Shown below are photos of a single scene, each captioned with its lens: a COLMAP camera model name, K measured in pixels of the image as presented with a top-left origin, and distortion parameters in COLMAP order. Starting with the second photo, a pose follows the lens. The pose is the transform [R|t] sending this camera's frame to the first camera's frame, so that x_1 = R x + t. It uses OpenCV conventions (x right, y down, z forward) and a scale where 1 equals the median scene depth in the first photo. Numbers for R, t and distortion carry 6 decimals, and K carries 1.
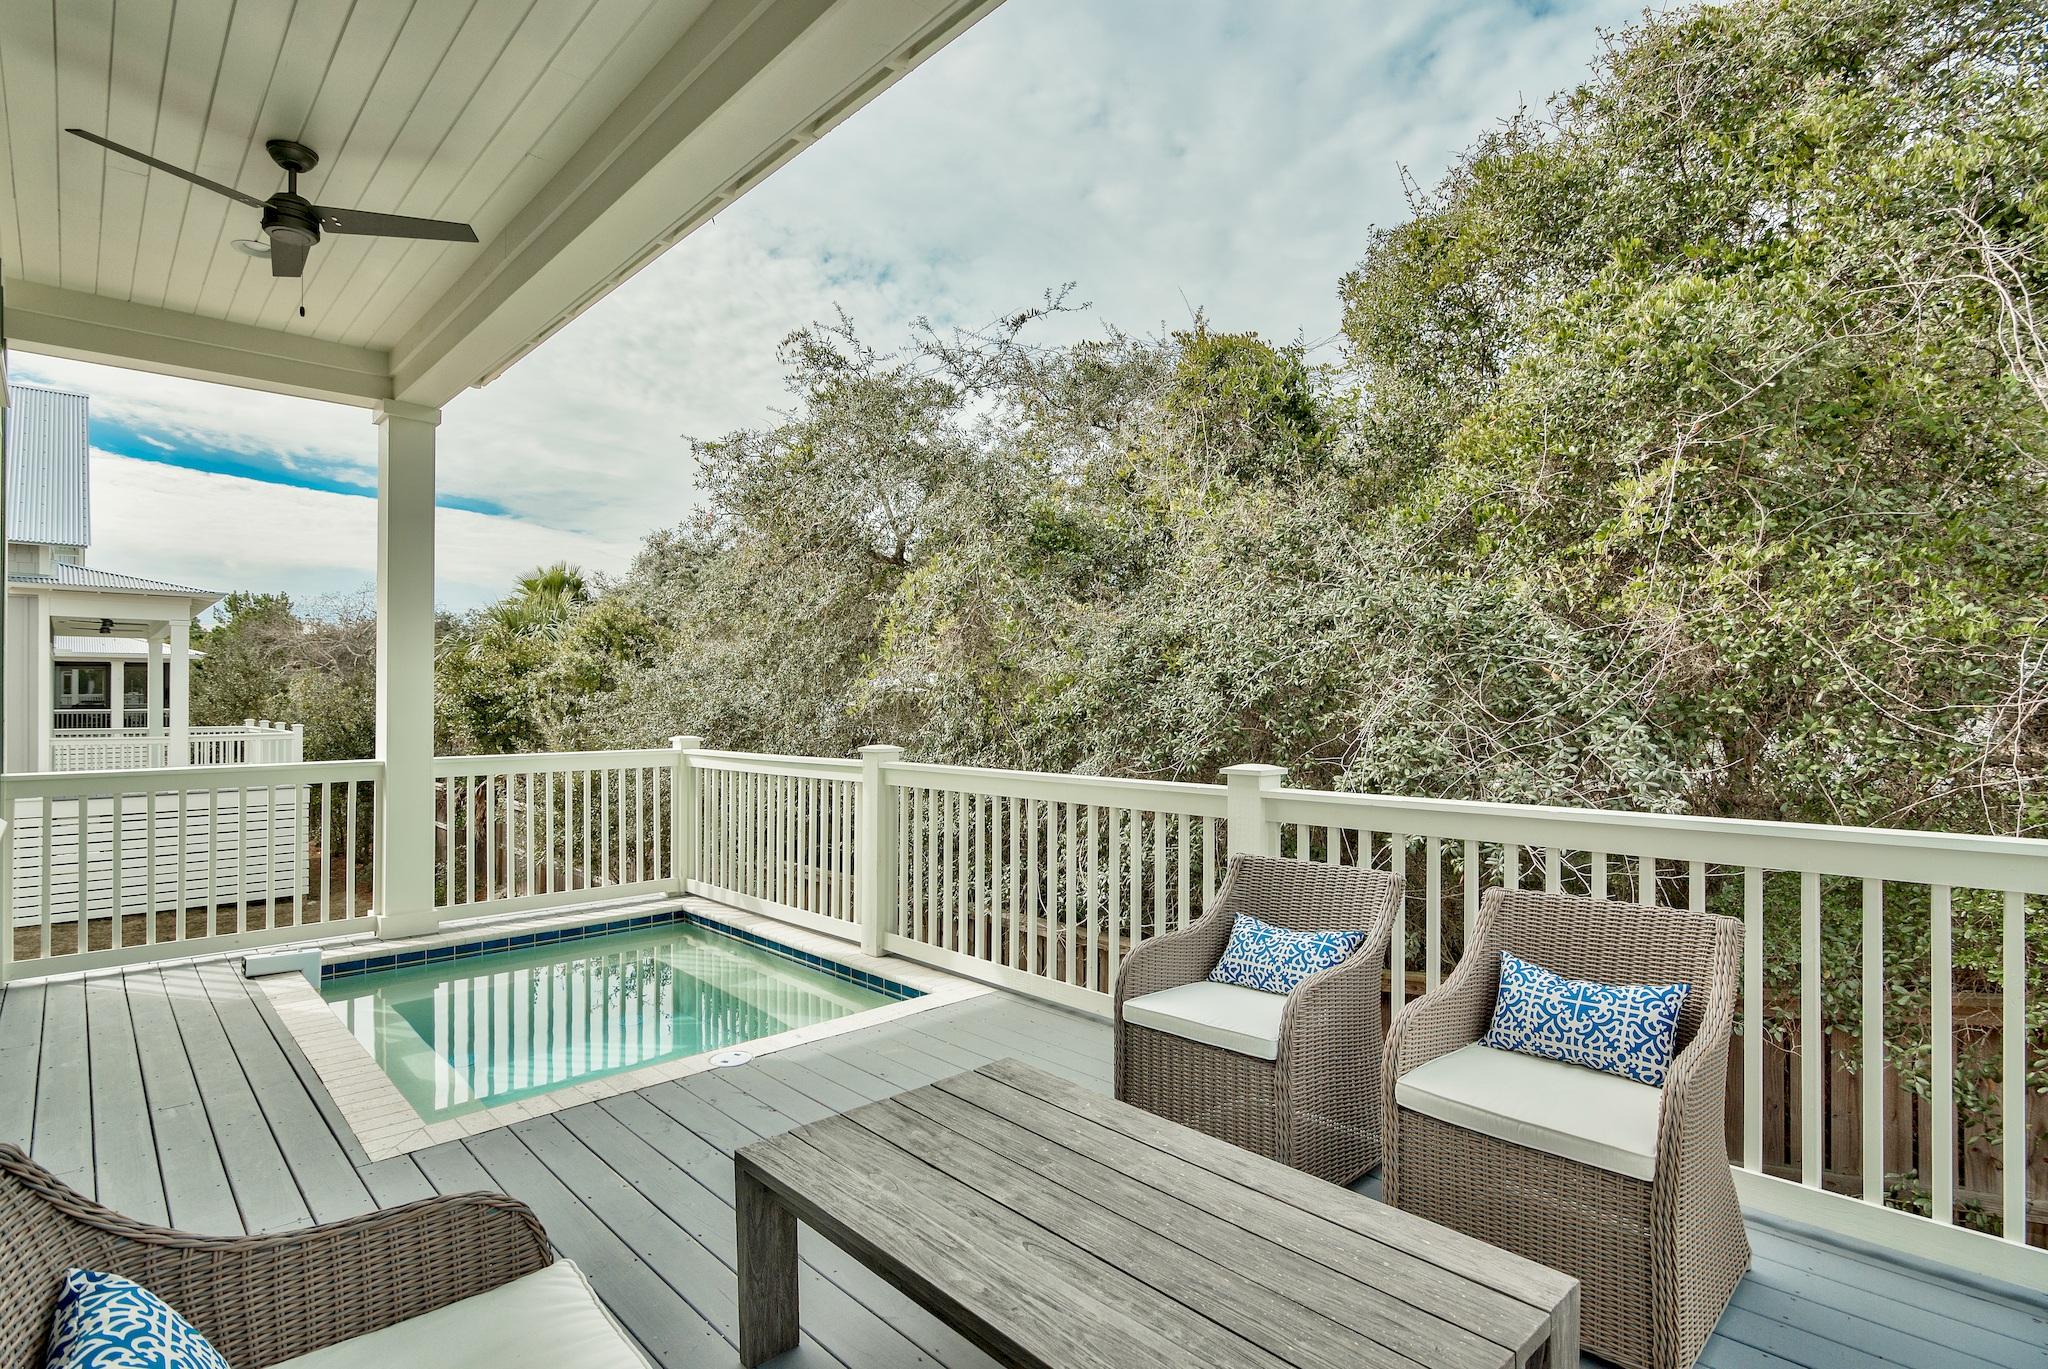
lens RADIAL K [[1007.1, 0, 1021.5], [0, 1007.1, 702.4], [0, 0, 1]] dist [-0.001275, -0.000462]
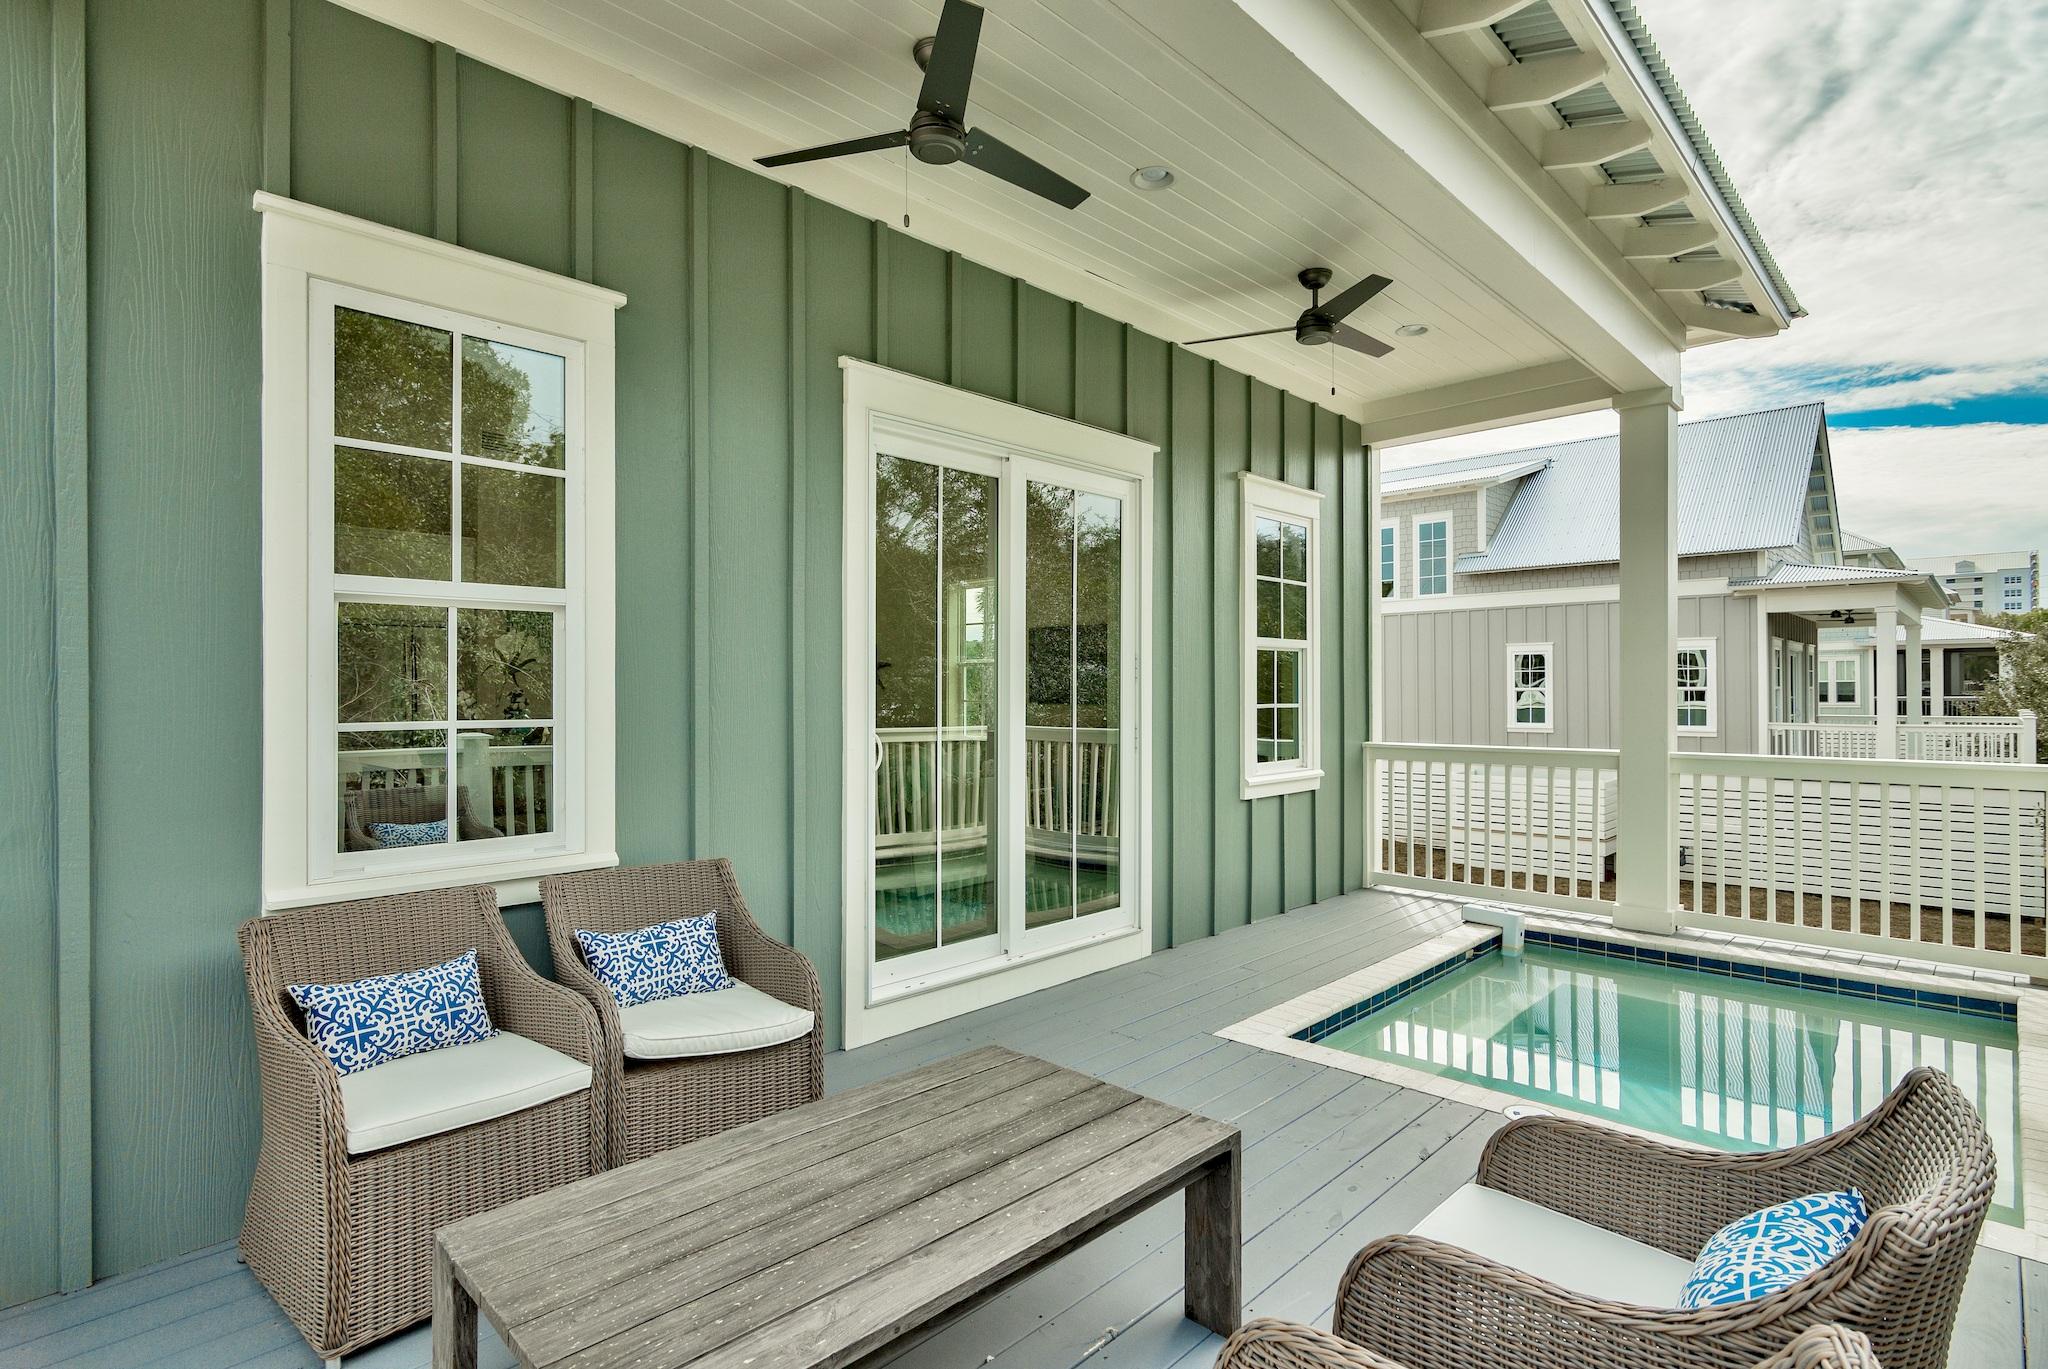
lens RADIAL K [[1007.1, 0, 1012.2], [0, 1007.1, 685.2], [0, 0, 1]] dist [-0.001275, -0.000462]
pose [[0.035774, -0.006102, -0.999341, 0.569504], [0.001789, 0.999980, -0.006042, -0.004475], [0.999358, -0.001571, 0.035784, 0.554217]]
